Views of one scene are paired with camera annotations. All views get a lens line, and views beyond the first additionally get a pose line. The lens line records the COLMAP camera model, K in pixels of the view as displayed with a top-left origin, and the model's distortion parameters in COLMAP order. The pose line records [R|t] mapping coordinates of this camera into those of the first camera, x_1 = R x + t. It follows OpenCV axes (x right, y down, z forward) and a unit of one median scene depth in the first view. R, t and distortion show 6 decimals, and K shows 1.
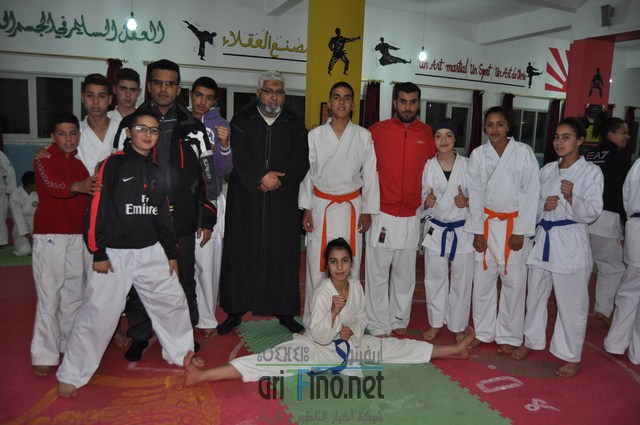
lens RADIAL K [[501.5, 0, 320.0], [0, 501.5, 212.5], [0, 0, 1]] dist [-0.091177, 0.038473]
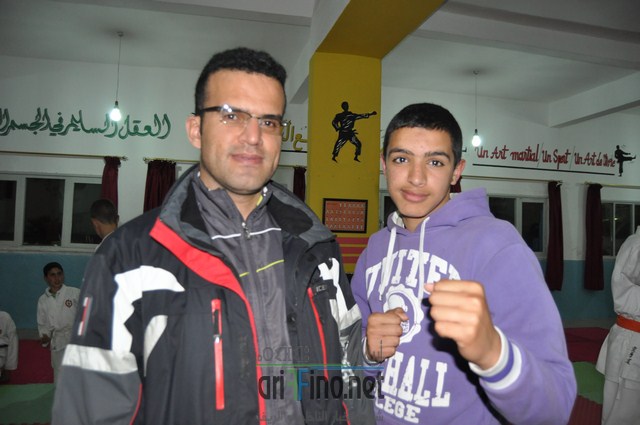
lens RADIAL K [[501.5, 0, 320.0], [0, 501.5, 212.5], [0, 0, 1]] dist [-0.091177, 0.038473]
pose [[0.986603, -0.023066, -0.161501, 0.095364], [-0.010314, 0.979155, -0.202855, -0.038781], [0.162813, 0.201803, 0.965799, 0.228265]]
